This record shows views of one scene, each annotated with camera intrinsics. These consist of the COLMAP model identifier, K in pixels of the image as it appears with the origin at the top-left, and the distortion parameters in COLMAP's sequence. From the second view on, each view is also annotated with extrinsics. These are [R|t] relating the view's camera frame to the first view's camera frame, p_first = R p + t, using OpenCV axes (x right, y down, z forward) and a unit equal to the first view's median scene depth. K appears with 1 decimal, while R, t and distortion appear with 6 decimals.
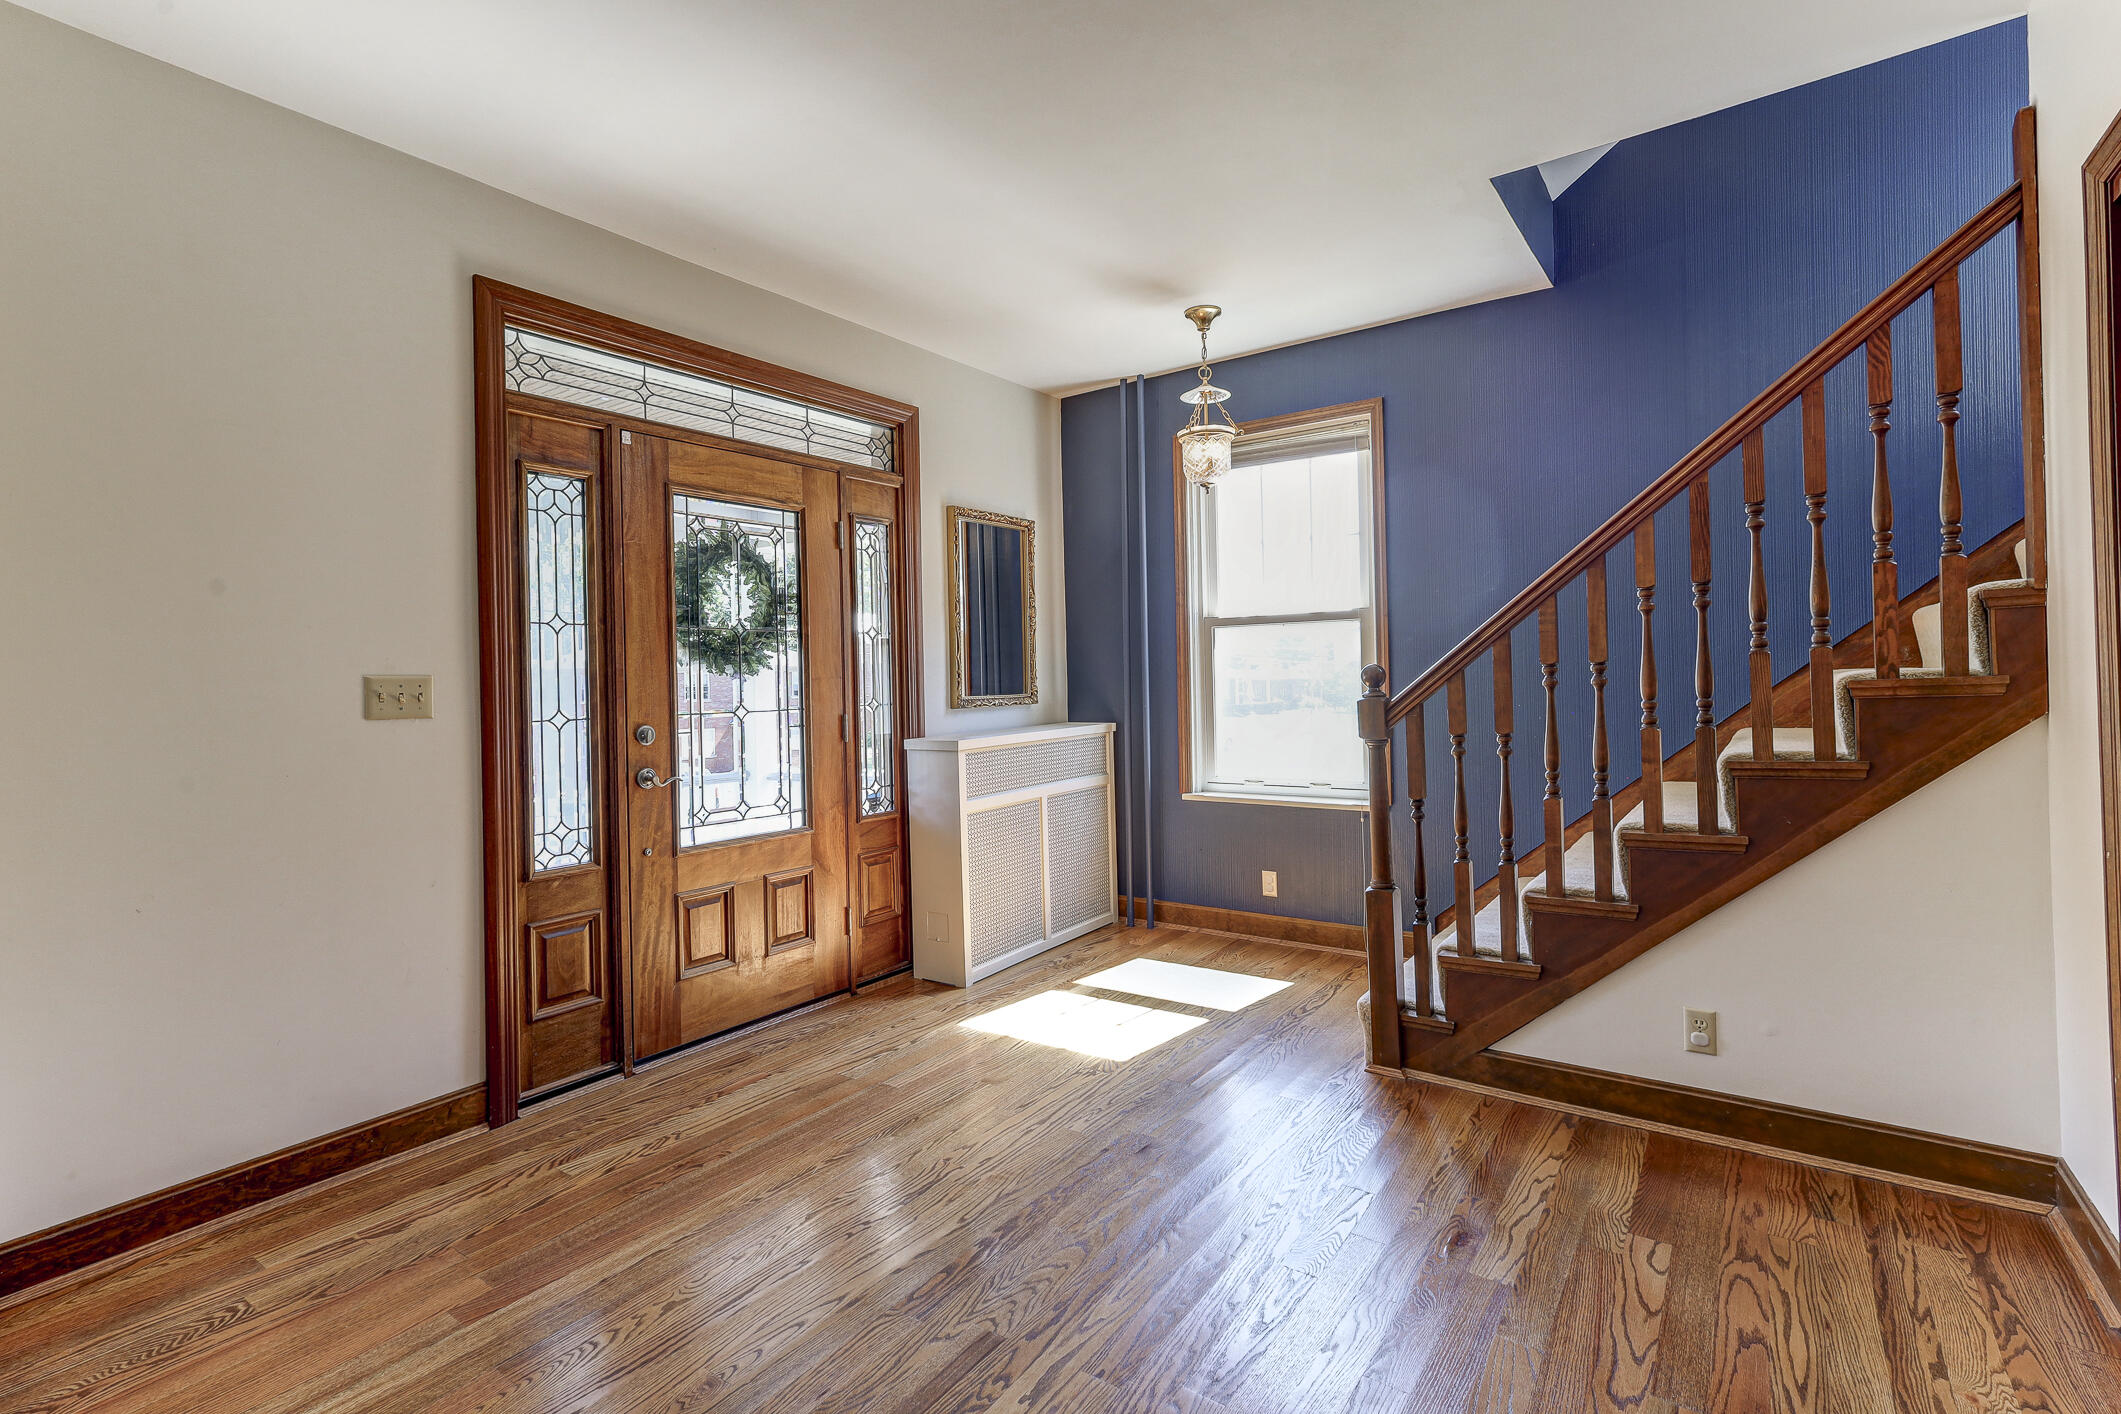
lens RADIAL K [[985.0, 0, 1056.1], [0, 985.0, 672.9], [0, 0, 1]] dist [0.009300, -0.000045]
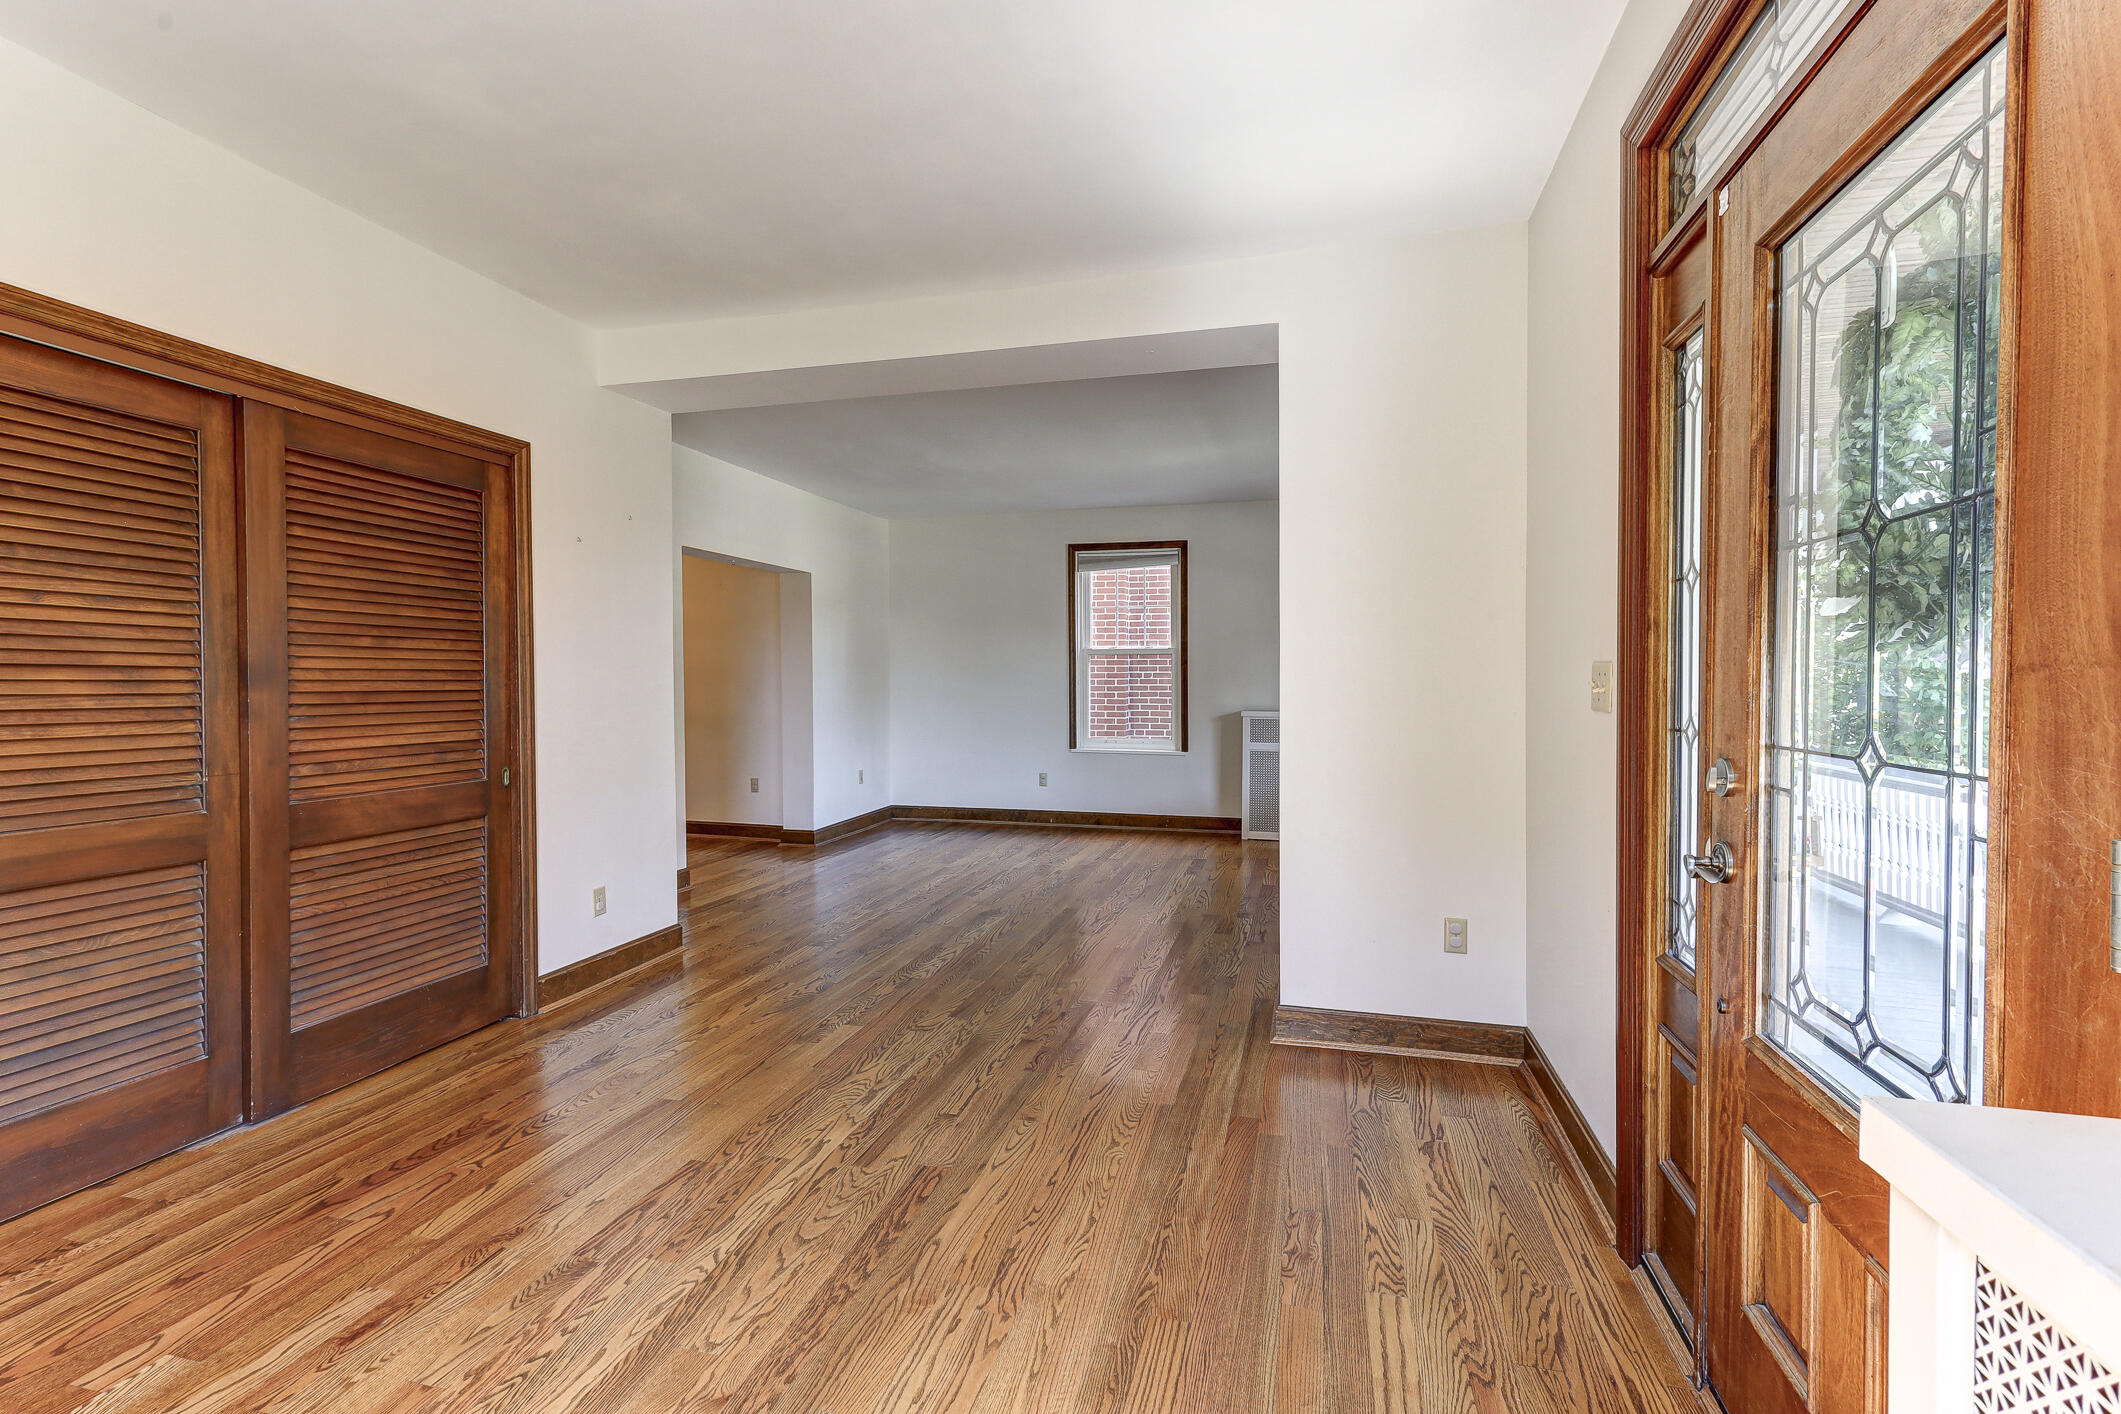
lens RADIAL K [[985.0, 0, 1058.5], [0, 985.0, 718.2], [0, 0, 1]] dist [0.009300, -0.000045]
pose [[-0.934247, 0.040608, -0.354308, 0.068855], [0.027561, 0.998746, 0.041794, 0.003676], [0.355561, 0.029281, -0.934194, 1.162135]]
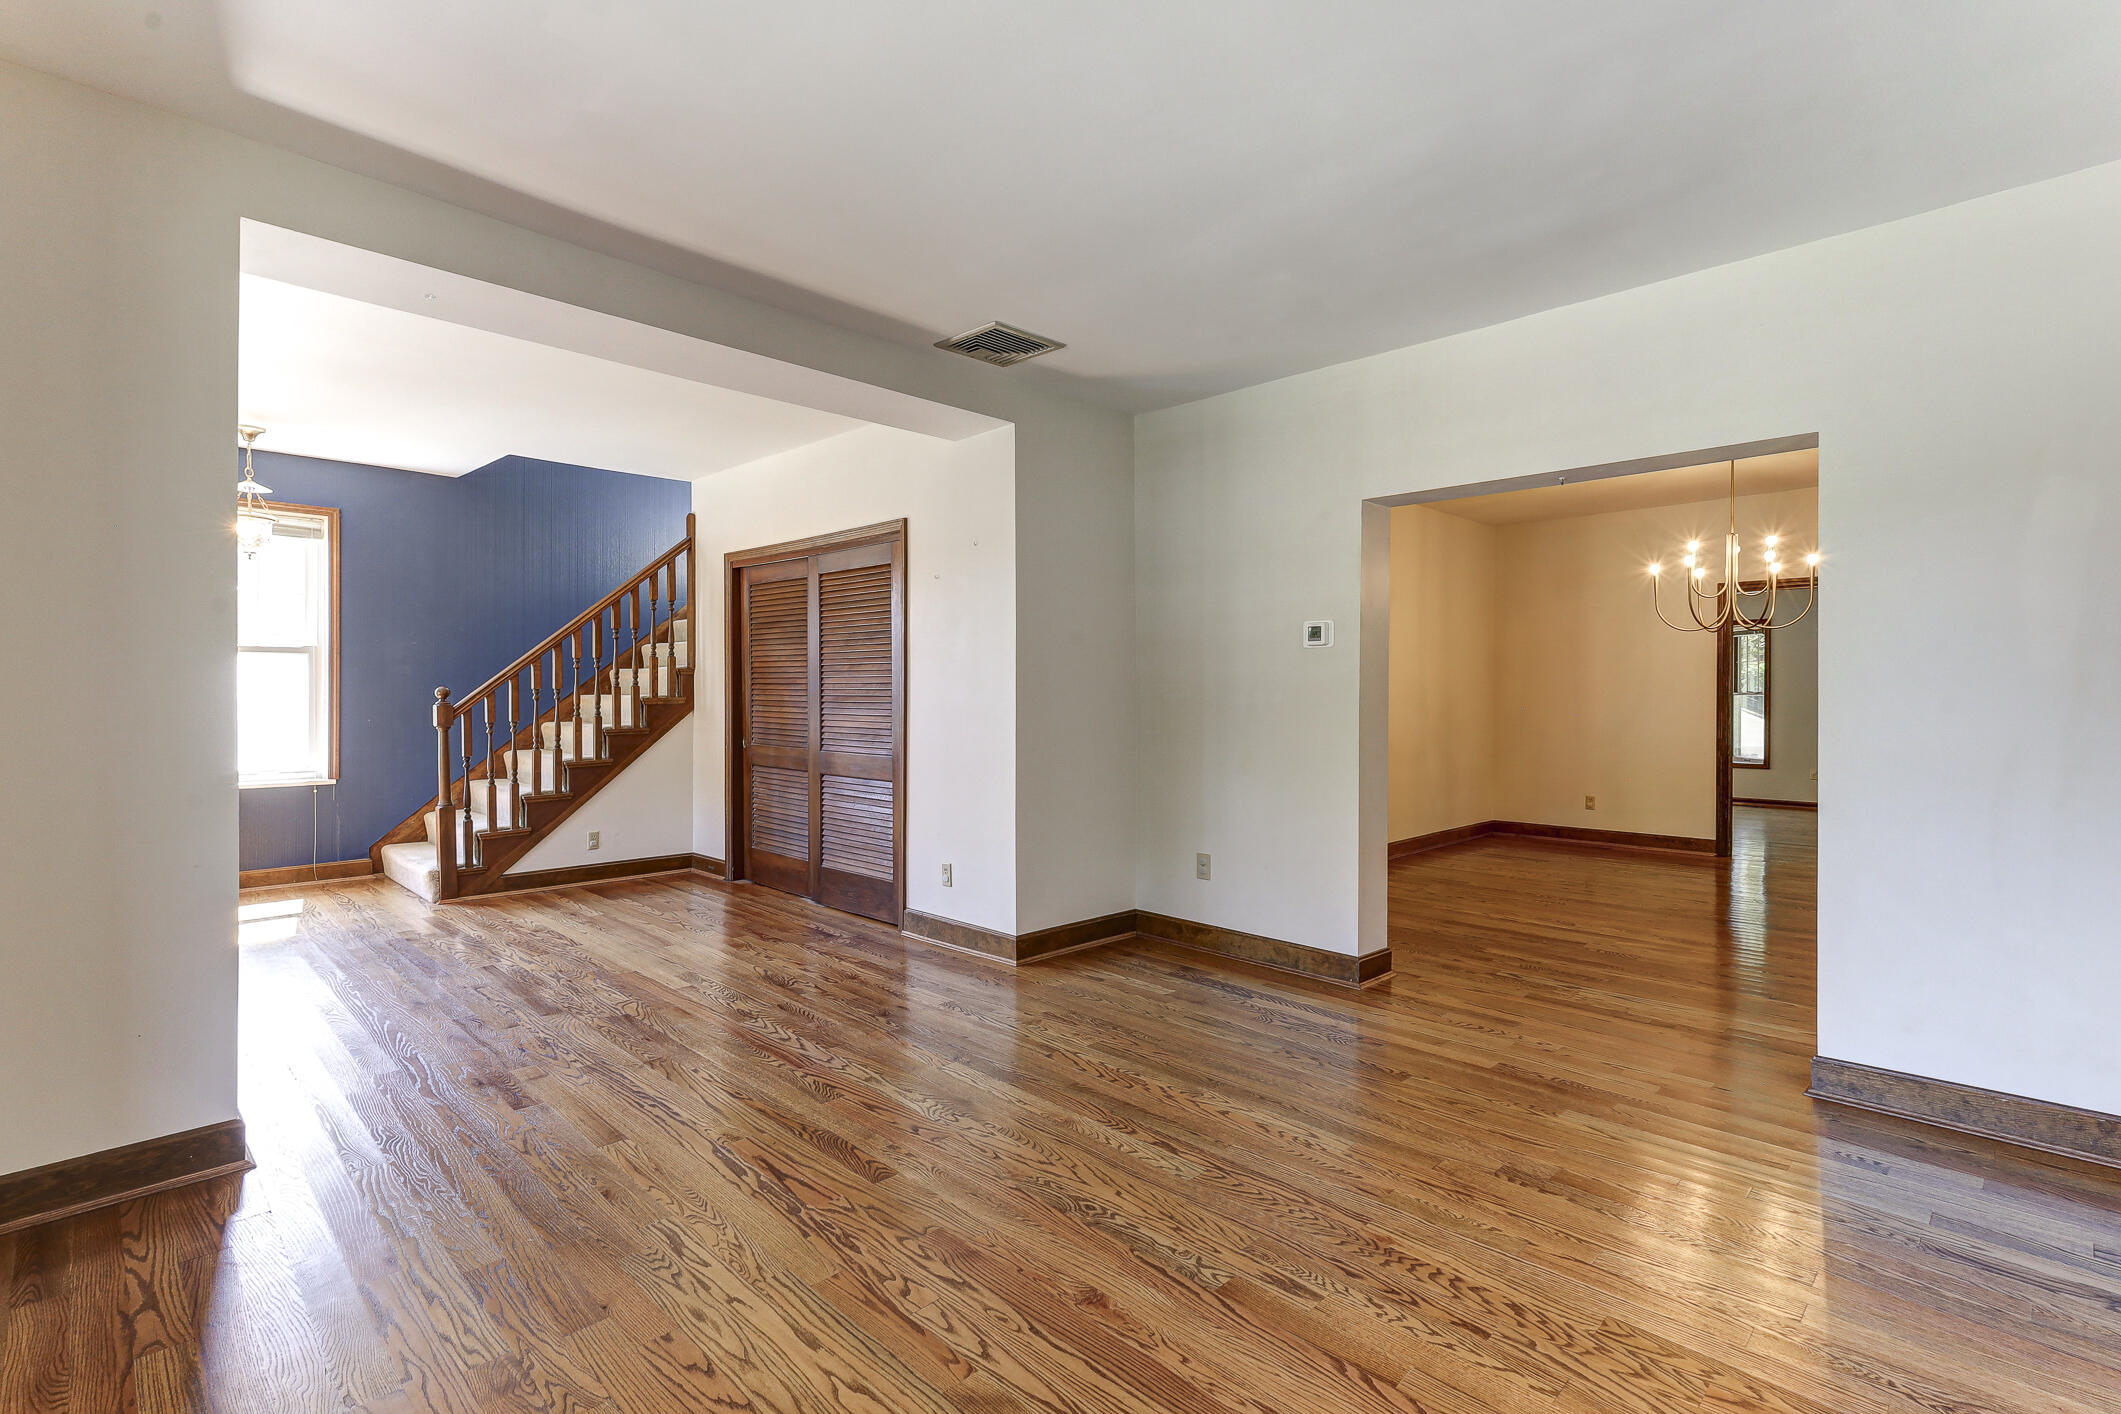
lens RADIAL K [[985.0, 0, 1059.9], [0, 985.0, 698.8], [0, 0, 1]] dist [0.009300, -0.000045]
pose [[0.166997, 0.017961, 0.985794, -1.088244], [-0.012197, 0.999795, -0.016150, 0.024845], [-0.985882, -0.009327, 0.167182, -0.377710]]
